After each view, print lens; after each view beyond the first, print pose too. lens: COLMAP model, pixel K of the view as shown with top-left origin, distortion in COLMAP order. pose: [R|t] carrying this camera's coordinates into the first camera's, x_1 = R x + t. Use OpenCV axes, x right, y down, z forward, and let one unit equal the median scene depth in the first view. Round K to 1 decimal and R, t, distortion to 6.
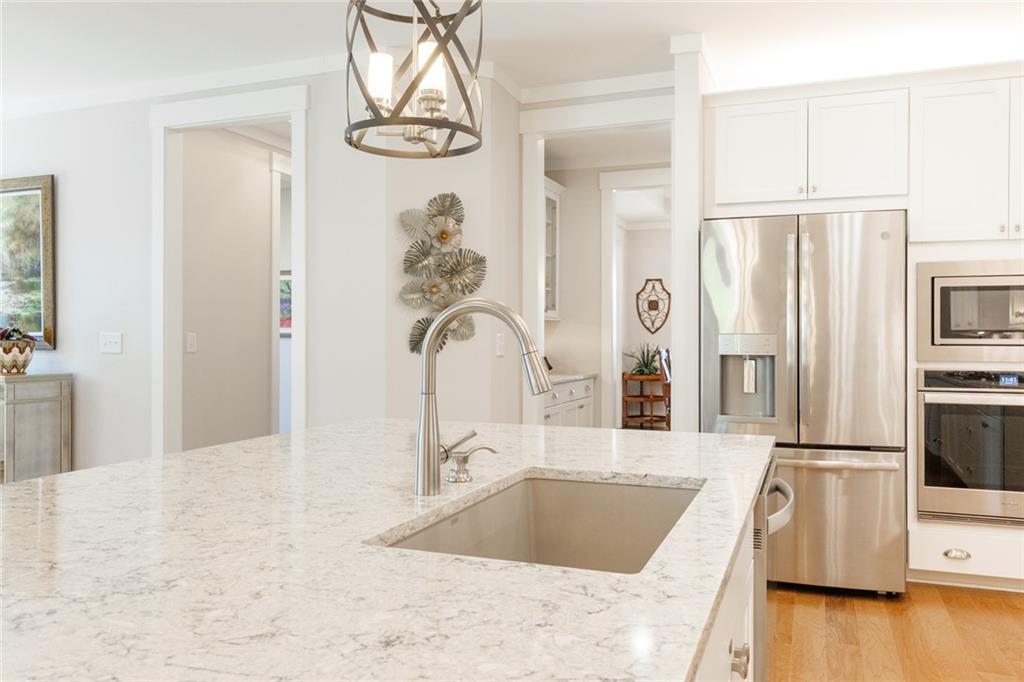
lens RADIAL K [[793.2, 0, 512.0], [0, 793.2, 341.0], [0, 0, 1]] dist [0.003780, 0.003136]
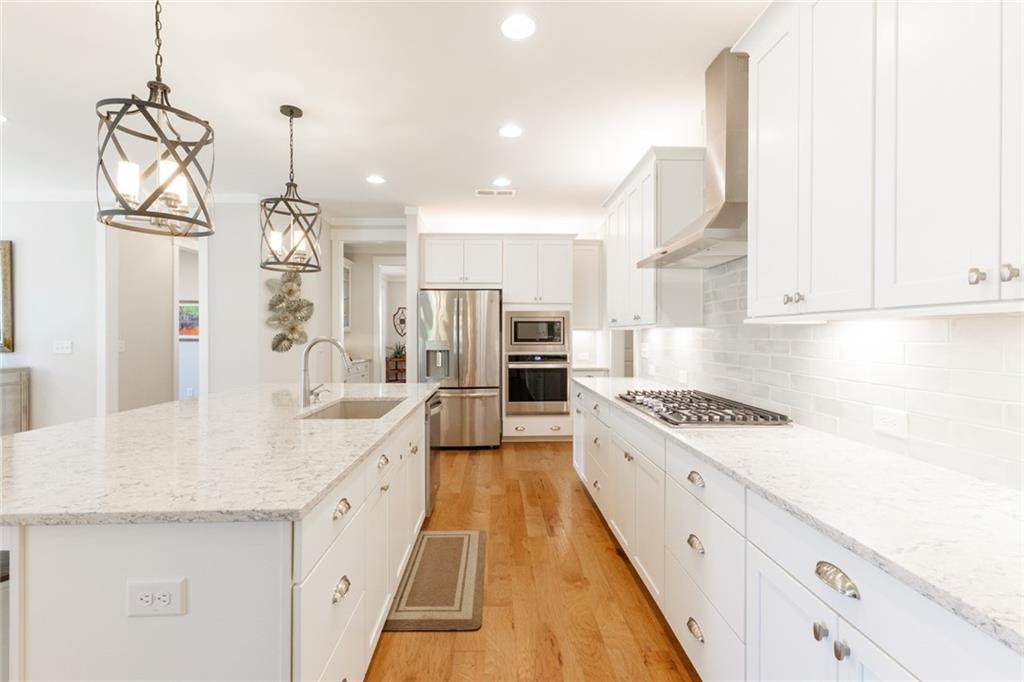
lens RADIAL K [[458.3, 0, 506.6], [0, 458.3, 332.4], [0, 0, 1]] dist [0.001043, 0.000239]
pose [[0.924670, -0.002147, 0.380763, -0.023465], [0.006106, 0.999939, -0.009189, -0.017565], [-0.380720, 0.010821, 0.924627, -0.272168]]
